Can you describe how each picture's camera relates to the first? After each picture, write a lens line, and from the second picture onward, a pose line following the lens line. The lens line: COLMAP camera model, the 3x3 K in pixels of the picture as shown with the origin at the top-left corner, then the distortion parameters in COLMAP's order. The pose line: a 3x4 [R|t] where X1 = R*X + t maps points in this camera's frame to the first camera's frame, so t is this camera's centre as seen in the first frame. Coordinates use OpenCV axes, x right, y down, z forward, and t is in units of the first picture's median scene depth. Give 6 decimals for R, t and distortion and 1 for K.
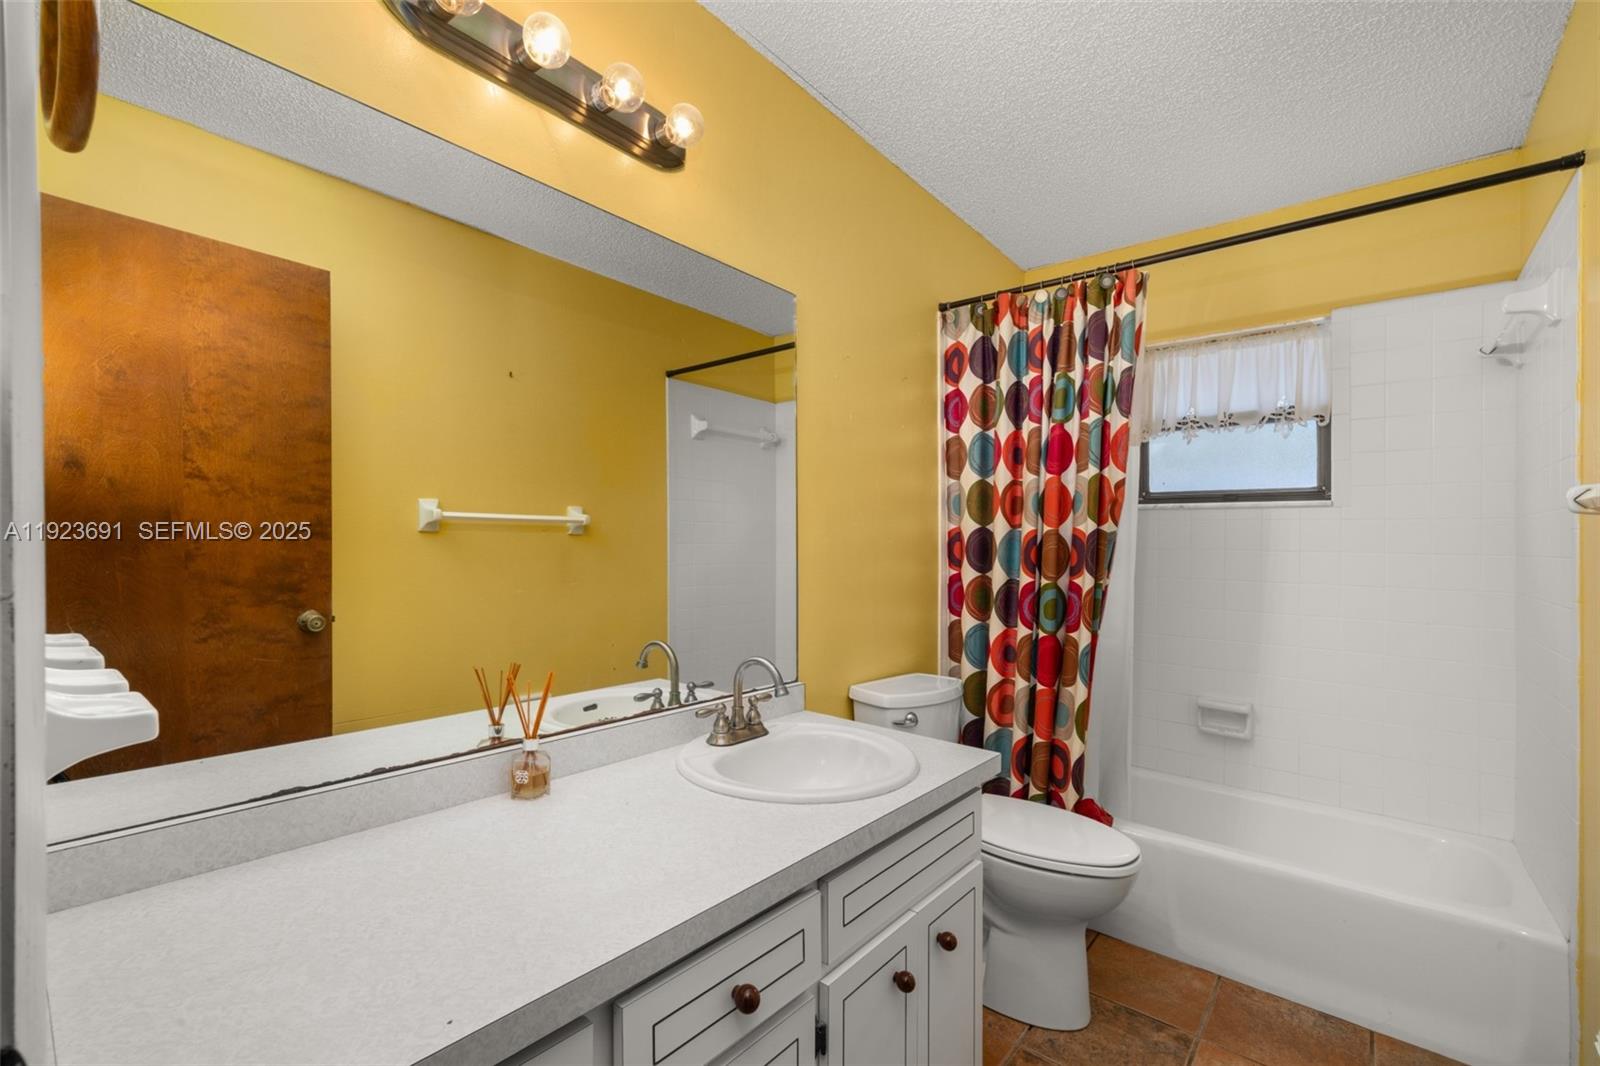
lens RADIAL K [[697.0, 0, 800.0], [0, 697.0, 533.0], [0, 0, 1]] dist [0.000656, 0.000188]
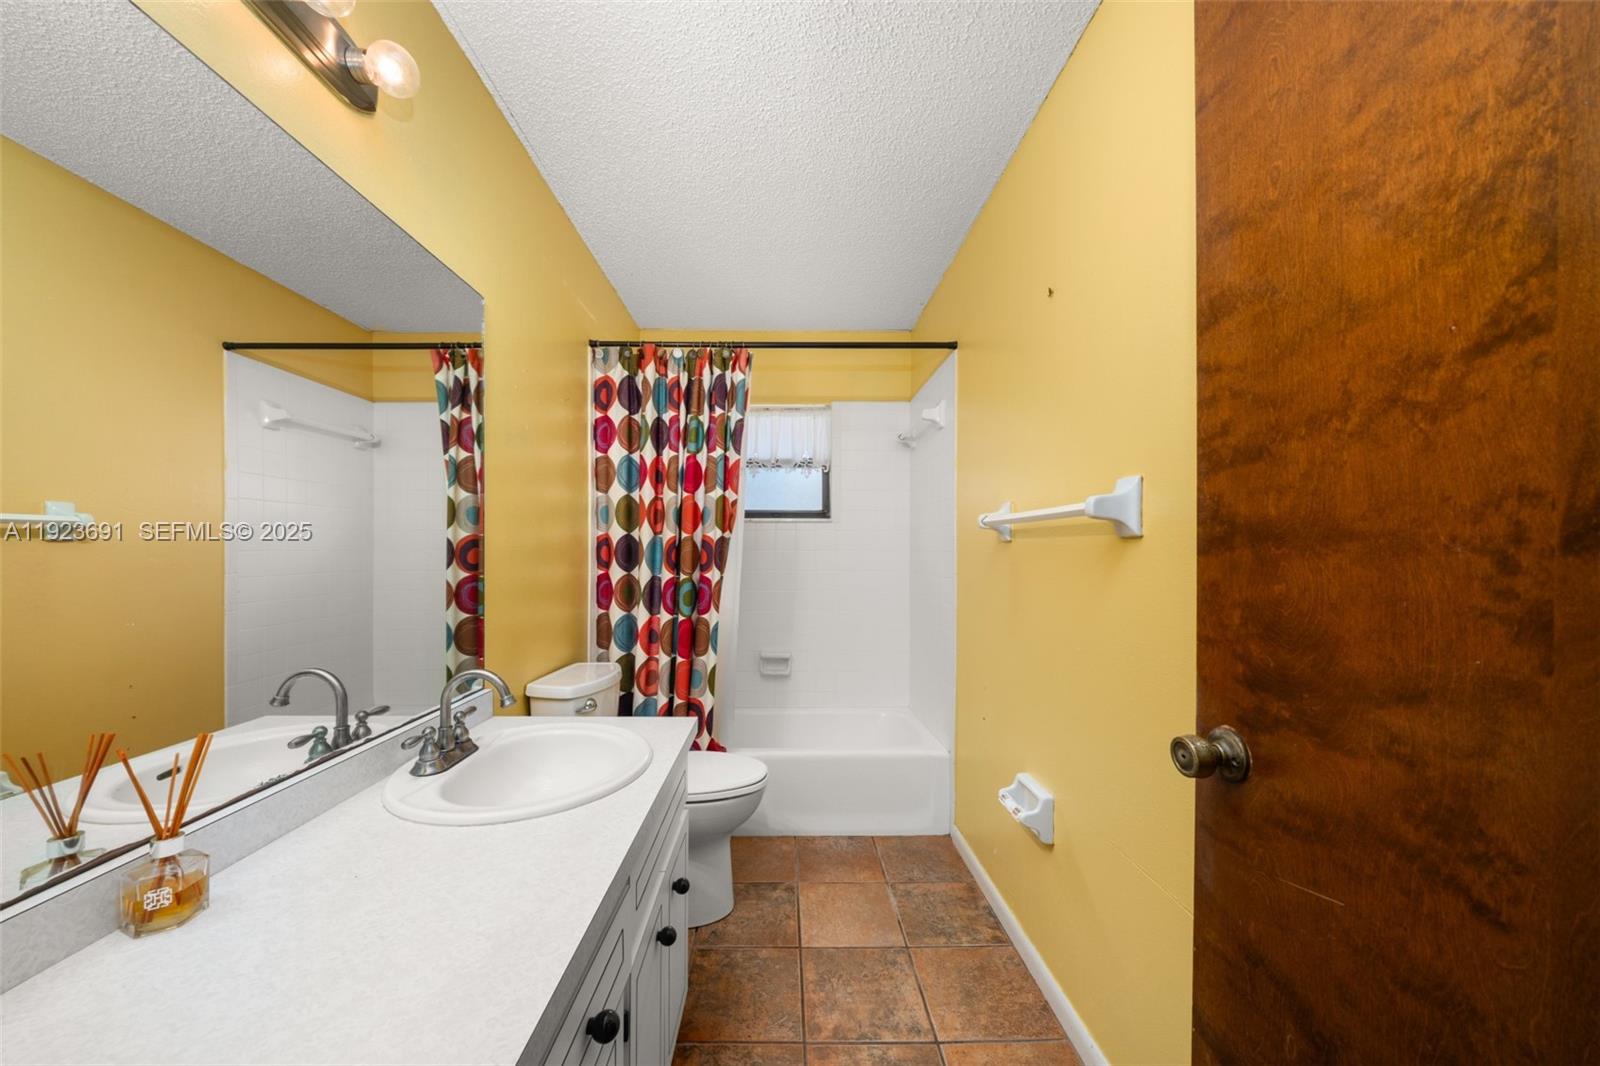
lens RADIAL K [[546.4, 0, 792.4], [0, 546.4, 536.4], [0, 0, 1]] dist [-0.006227, -0.000045]
pose [[0.757745, 0.003527, 0.652541, -0.149220], [-0.001011, 0.999991, -0.004231, -0.000101], [-0.652549, 0.002546, 0.757742, 0.109023]]
